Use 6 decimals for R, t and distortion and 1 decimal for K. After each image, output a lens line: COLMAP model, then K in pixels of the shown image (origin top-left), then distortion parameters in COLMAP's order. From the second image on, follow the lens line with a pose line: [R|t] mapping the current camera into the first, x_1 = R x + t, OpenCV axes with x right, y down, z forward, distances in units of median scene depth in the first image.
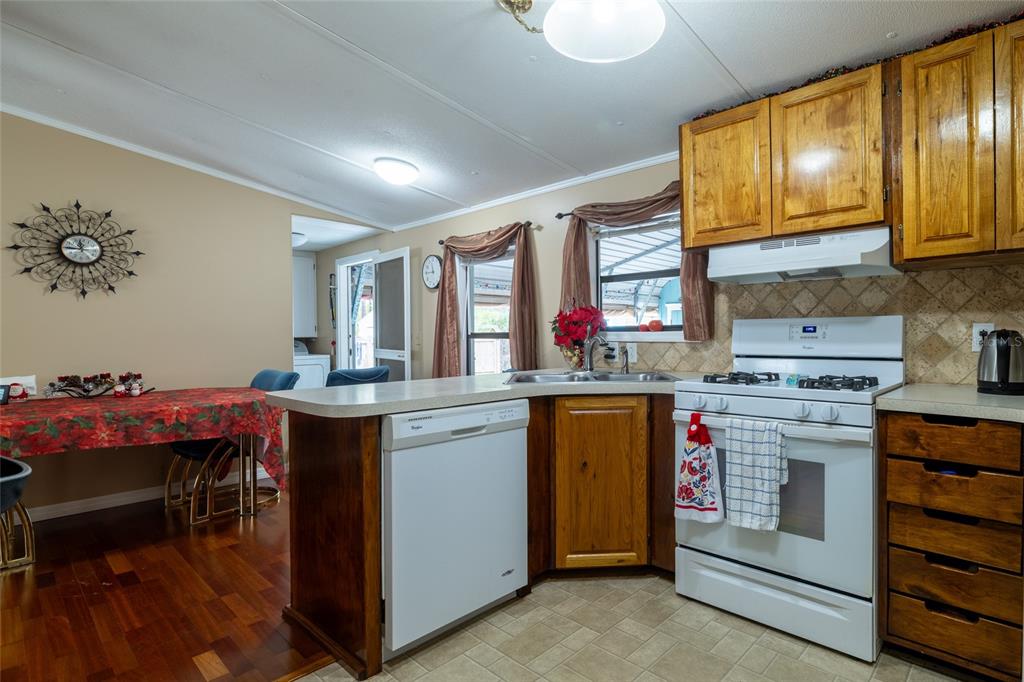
lens RADIAL K [[518.1, 0, 602.4], [0, 518.1, 339.4], [0, 0, 1]] dist [-0.004215, 0.001219]
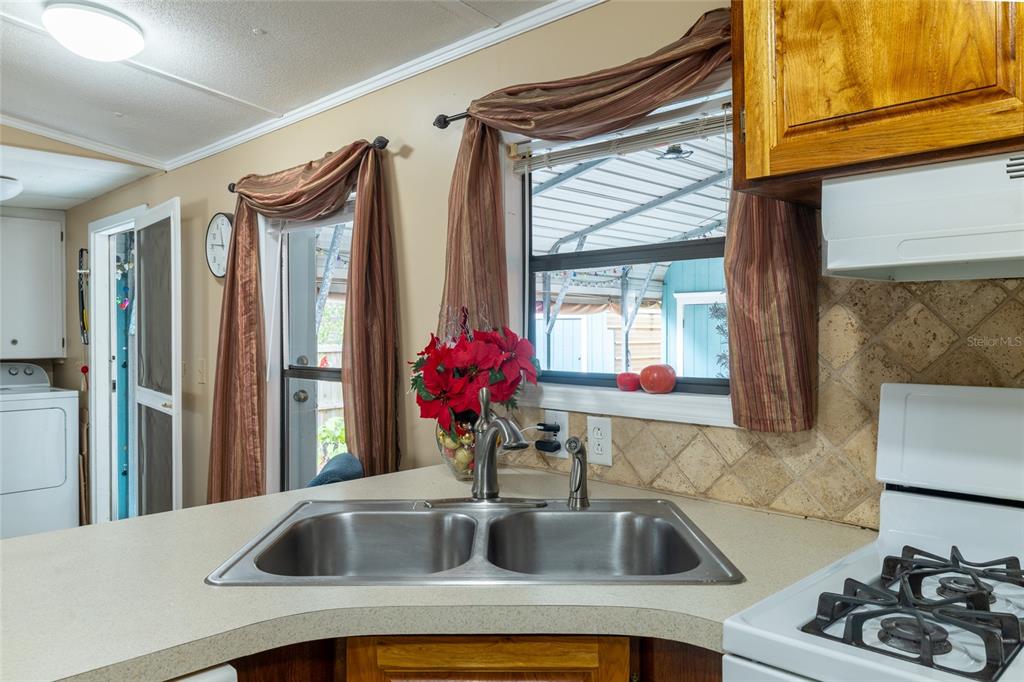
lens RADIAL K [[751.1, 0, 510.3], [0, 751.1, 335.5], [0, 0, 1]] dist [-0.000351, -0.010860]
pose [[0.995912, 0.006502, -0.090090, 0.043335], [-0.006800, 0.999972, -0.003005, -0.062513], [0.090068, 0.003605, 0.995929, 0.433488]]
